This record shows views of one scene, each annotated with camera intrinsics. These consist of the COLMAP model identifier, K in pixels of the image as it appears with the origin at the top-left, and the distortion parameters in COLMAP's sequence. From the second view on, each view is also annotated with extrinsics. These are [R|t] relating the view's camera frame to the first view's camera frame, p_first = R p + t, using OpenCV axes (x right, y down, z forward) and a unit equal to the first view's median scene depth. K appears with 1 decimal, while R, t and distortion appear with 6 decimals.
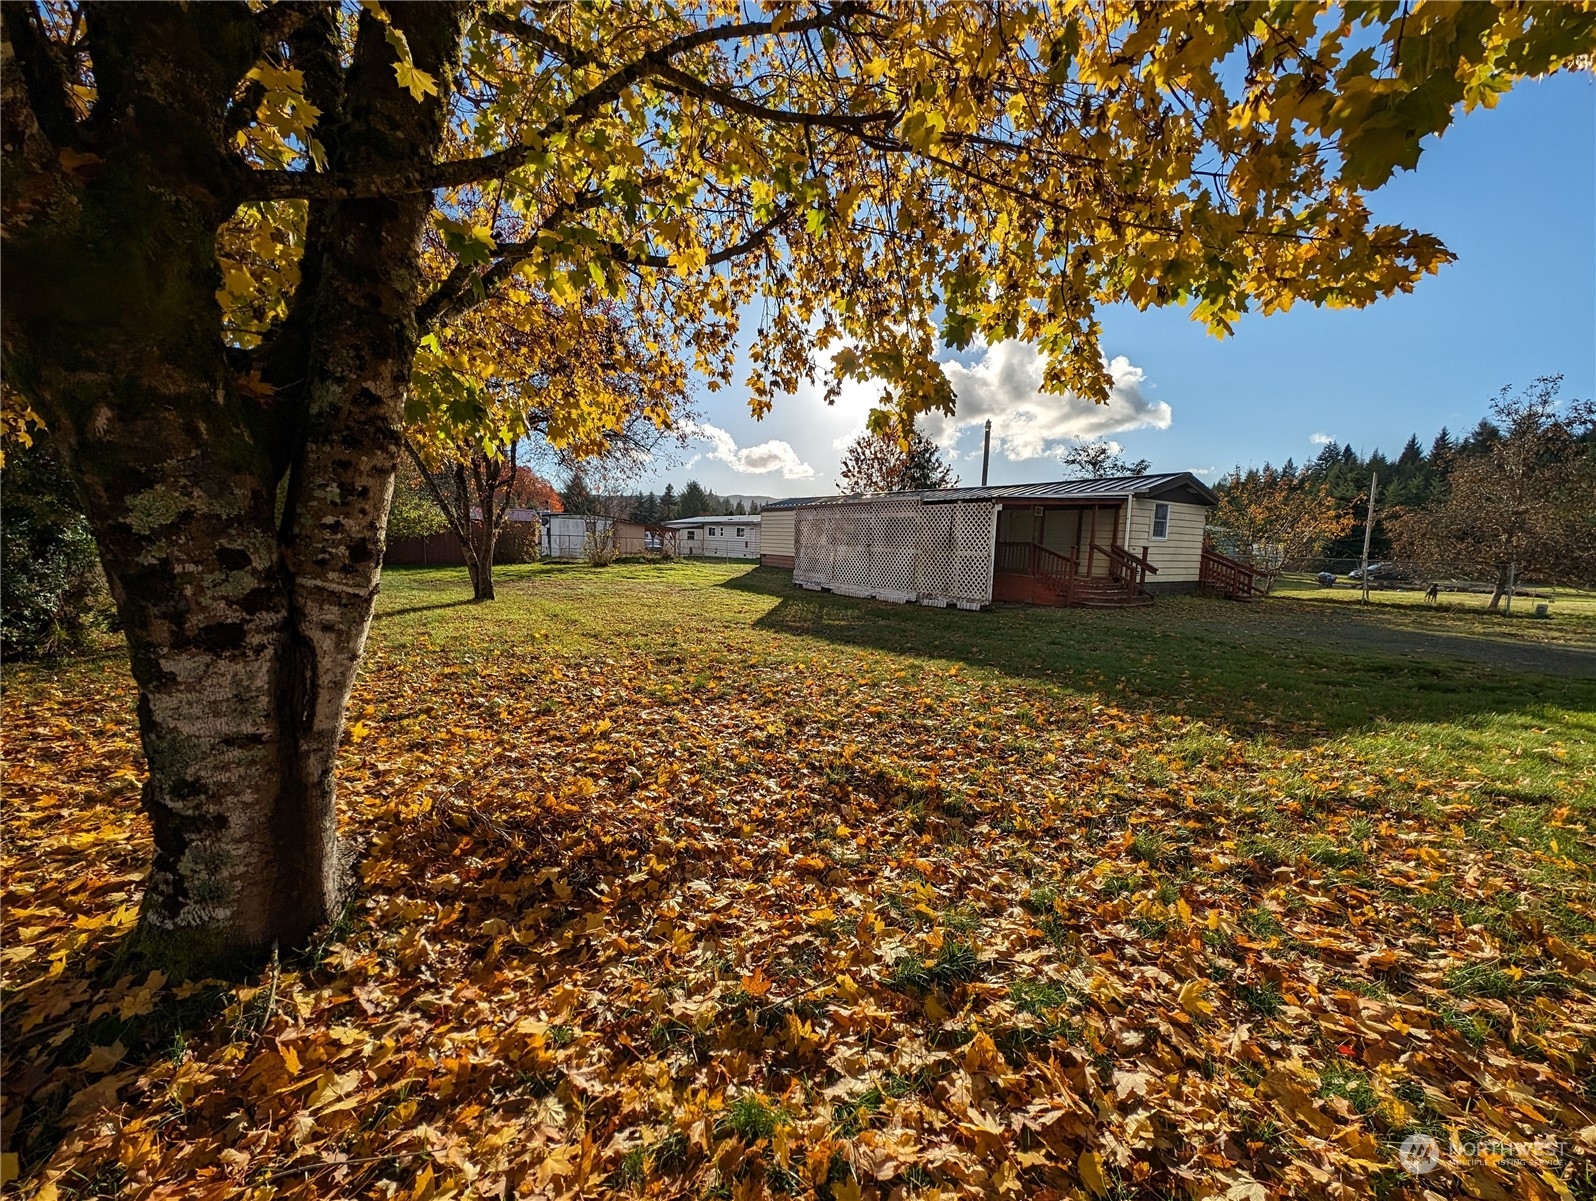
lens RADIAL K [[592.9, 0, 801.0], [0, 592.9, 593.2], [0, 0, 1]] dist [0.014755, -0.009263]
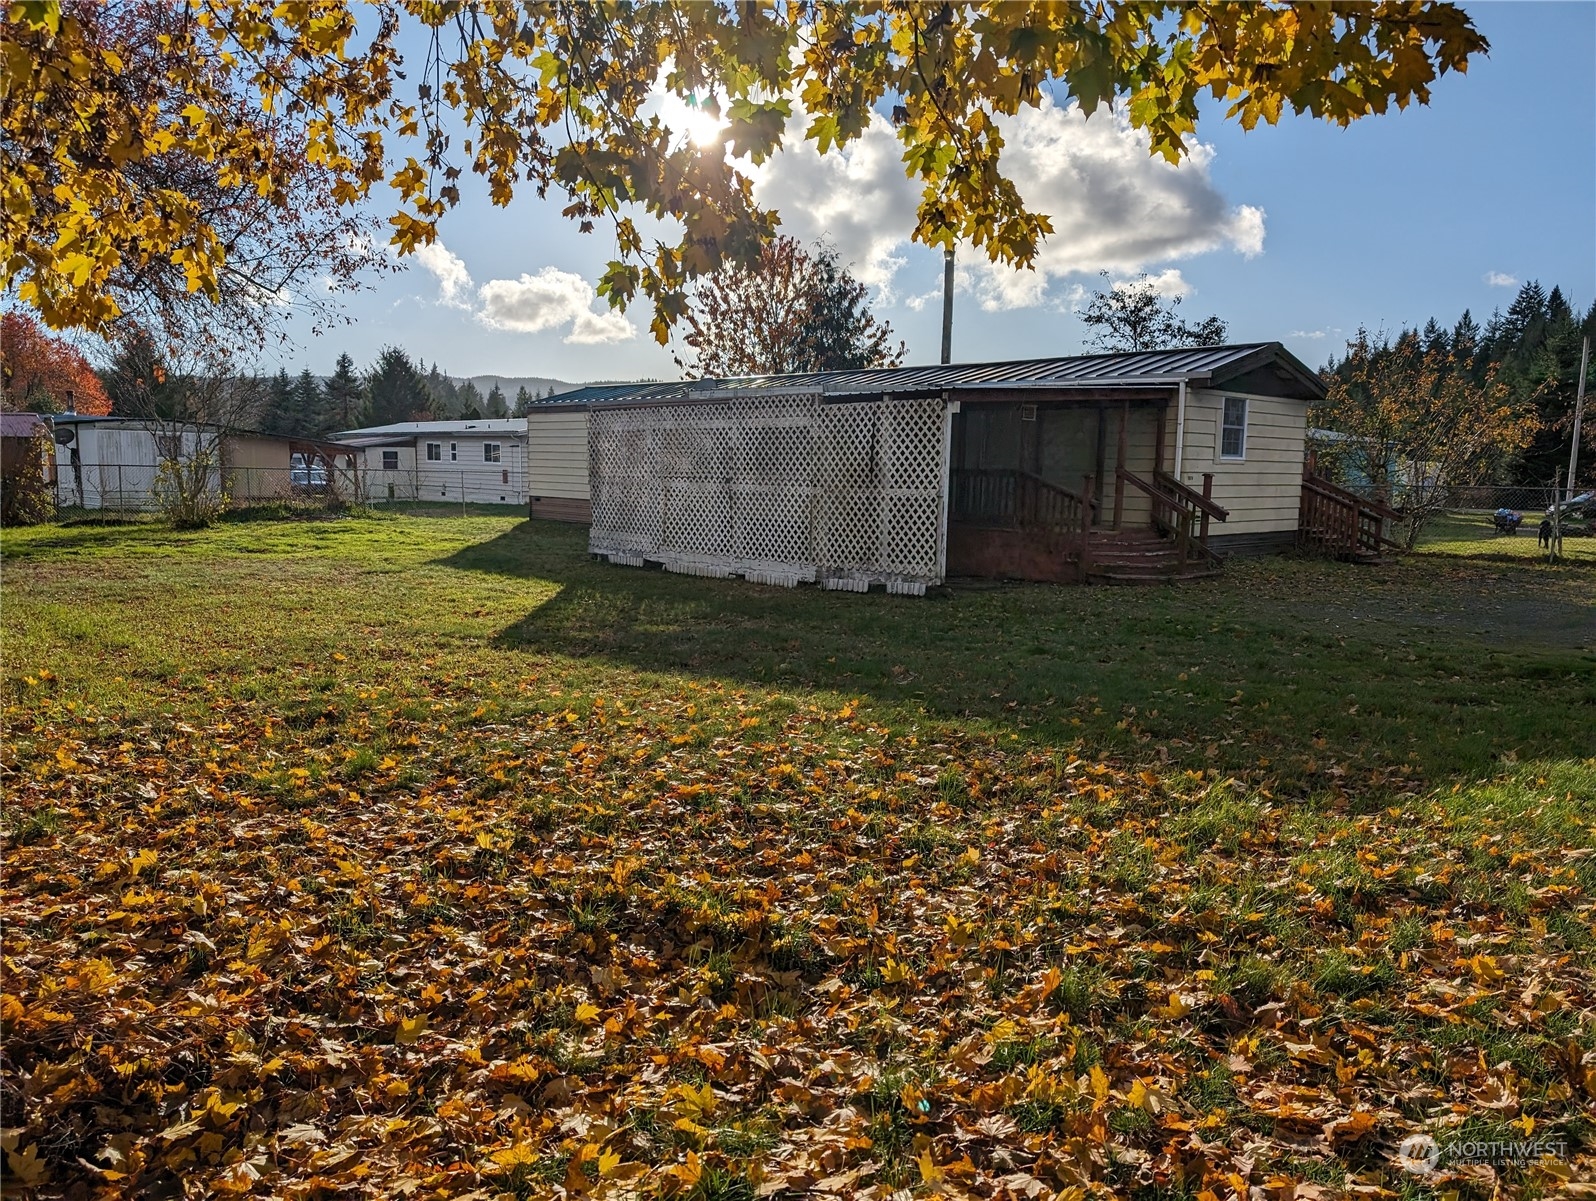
lens RADIAL K [[1129.5, 0, 814.2], [0, 1129.5, 603.7], [0, 0, 1]] dist [0.036859, -0.035574]
pose [[0.986073, -0.034835, 0.162625, 0.091220], [0.029162, 0.998884, 0.037145, -0.019036], [-0.163737, -0.031885, 0.985989, -0.073625]]
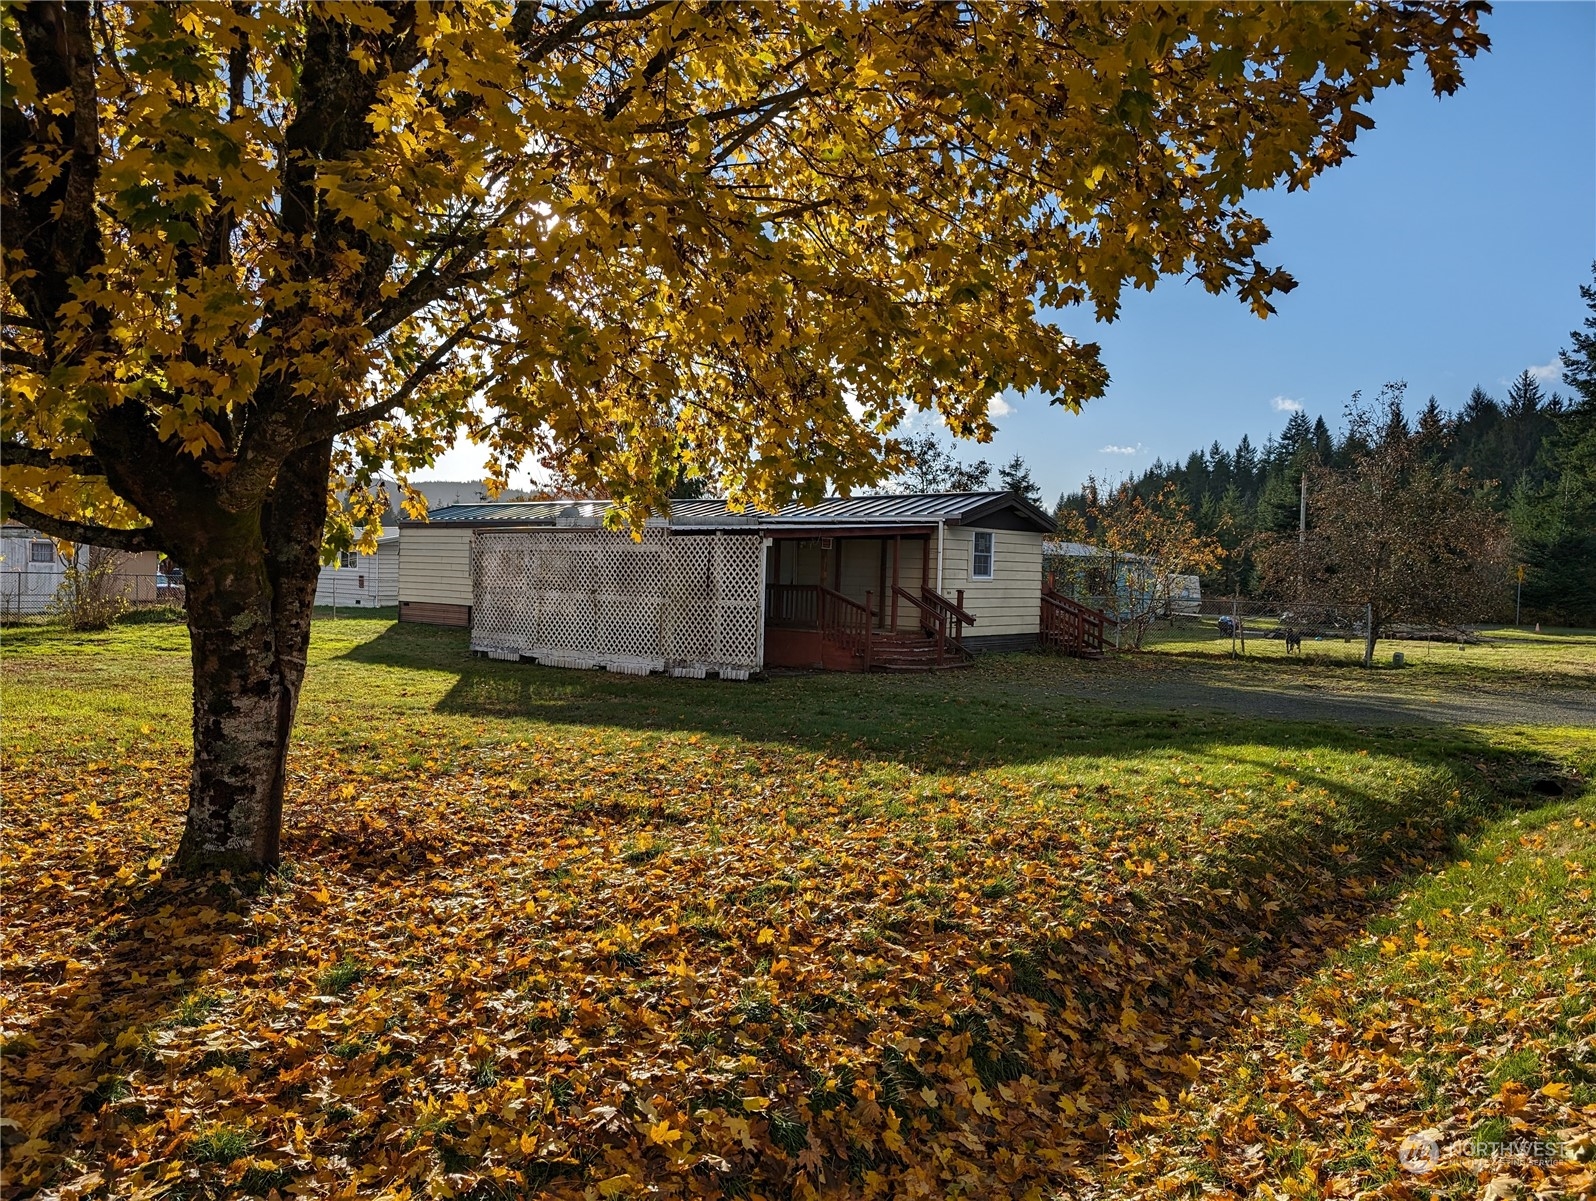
lens RADIAL K [[1119.8, 0, 798.0], [0, 1119.8, 600.5], [0, 0, 1]] dist [0.052659, -0.051323]
pose [[0.955802, -0.014058, 0.293675, -0.164655], [0.030677, 0.998173, -0.052058, 0.015137], [-0.292406, 0.058766, 0.954487, -1.216365]]
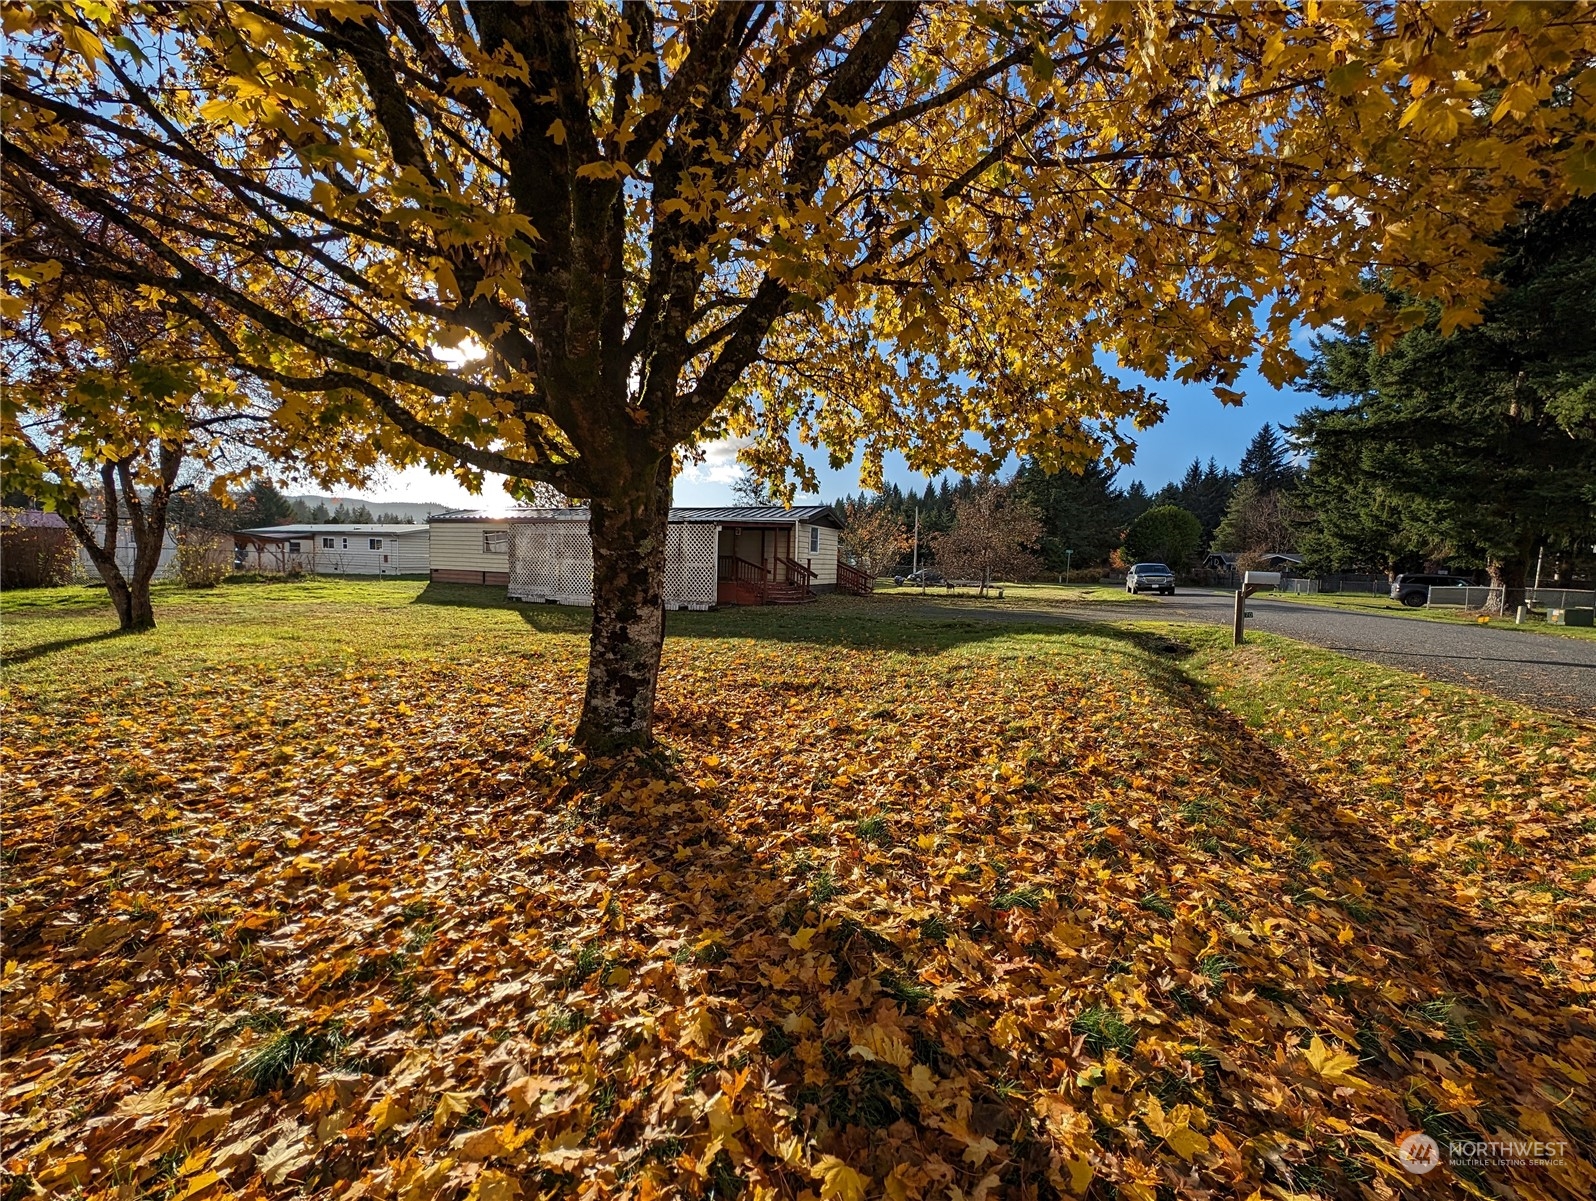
lens RADIAL K [[592.9, 0, 801.0], [0, 592.9, 593.2], [0, 0, 1]] dist [0.014755, -0.009263]
pose [[0.837106, -0.036904, 0.545794, -0.731456], [0.048686, 0.998789, -0.007138, 0.038882], [-0.544870, 0.032548, 0.837889, -0.524838]]
